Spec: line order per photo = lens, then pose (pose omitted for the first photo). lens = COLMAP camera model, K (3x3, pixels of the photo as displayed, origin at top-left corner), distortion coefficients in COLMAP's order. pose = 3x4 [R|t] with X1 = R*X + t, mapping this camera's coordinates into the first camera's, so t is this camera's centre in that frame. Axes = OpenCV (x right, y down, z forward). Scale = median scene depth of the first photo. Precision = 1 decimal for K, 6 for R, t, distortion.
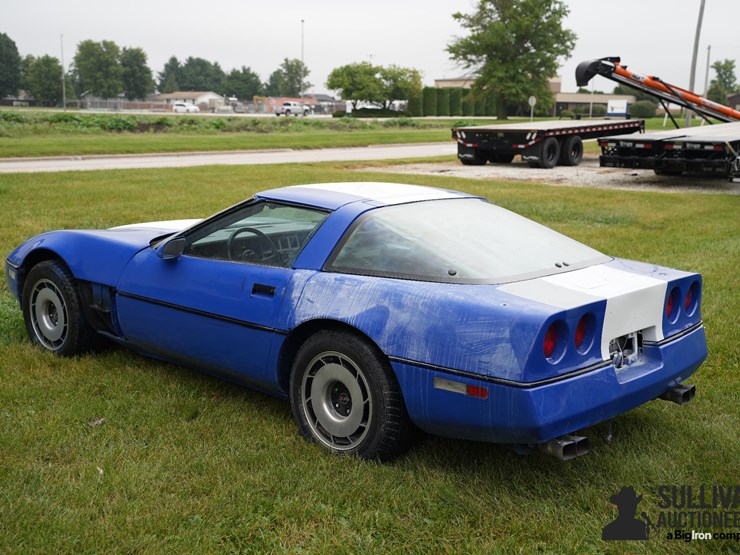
lens RADIAL K [[943.2, 0, 370.0], [0, 943.2, 277.5], [0, 0, 1]] dist [0.114864, 0.028648]
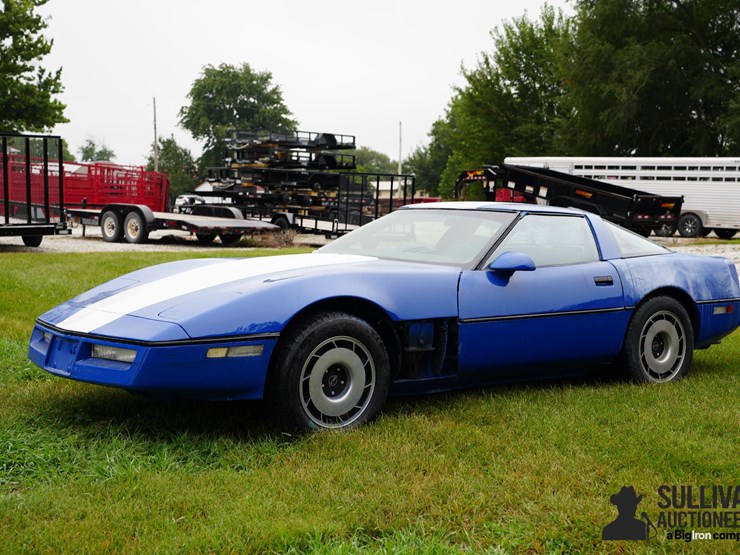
lens RADIAL K [[1031.9, 0, 370.0], [0, 1031.9, 277.5], [0, 0, 1]] dist [0.191710, 0.063984]
pose [[0.178463, -0.084610, 0.980302, -1.562639], [0.160484, 0.985458, 0.055839, -0.120023], [-0.970771, 0.147357, 0.189447, 1.082562]]
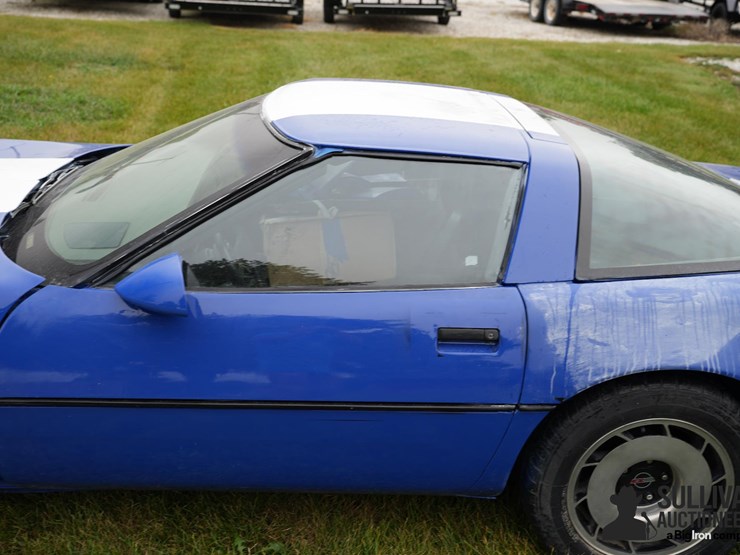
lens RADIAL K [[838.2, 0, 370.0], [0, 838.2, 277.5], [0, 0, 1]] dist [0.011404, 0.156556]
pose [[0.704361, -0.246426, 0.665695, -0.470760], [0.089331, 0.961124, 0.261268, -0.150926], [-0.704199, -0.124559, 0.698991, 0.749924]]
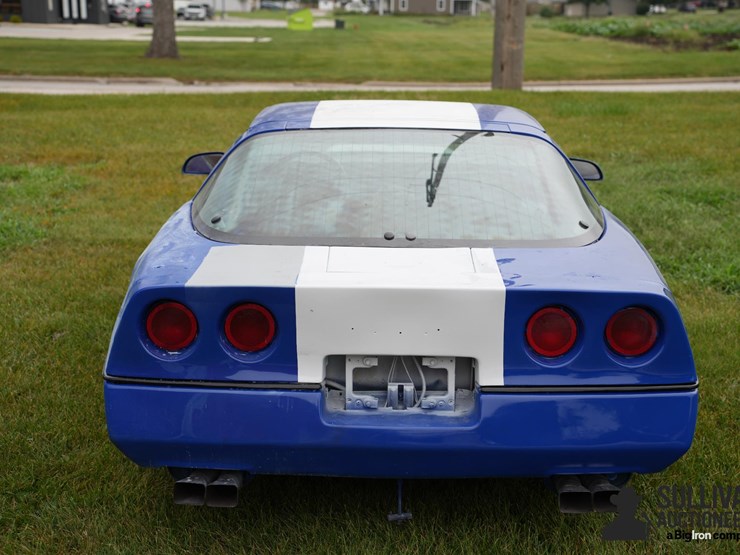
lens RADIAL K [[1104.4, 0, 370.0], [0, 1104.4, 277.5], [0, 0, 1]] dist [0.204271, 0.030023]
pose [[0.668016, 0.167808, -0.724979, 0.748730], [-0.132942, 0.985481, 0.105609, -0.063431], [0.732175, 0.025831, 0.680626, 0.478658]]
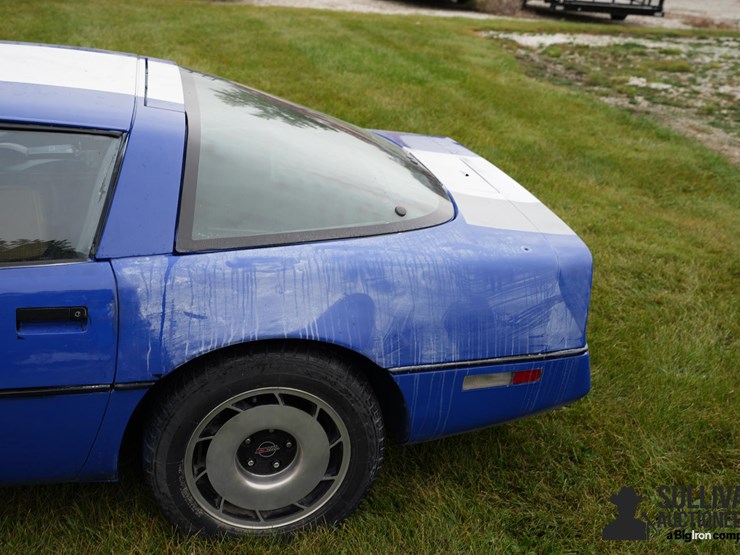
lens RADIAL K [[838.2, 0, 370.0], [0, 838.2, 277.5], [0, 0, 1]] dist [0.011404, 0.156556]
pose [[0.567189, -0.293414, 0.769548, -0.366794], [0.074627, 0.948852, 0.306776, -0.134910], [-0.820199, -0.116570, 0.560075, 0.646443]]
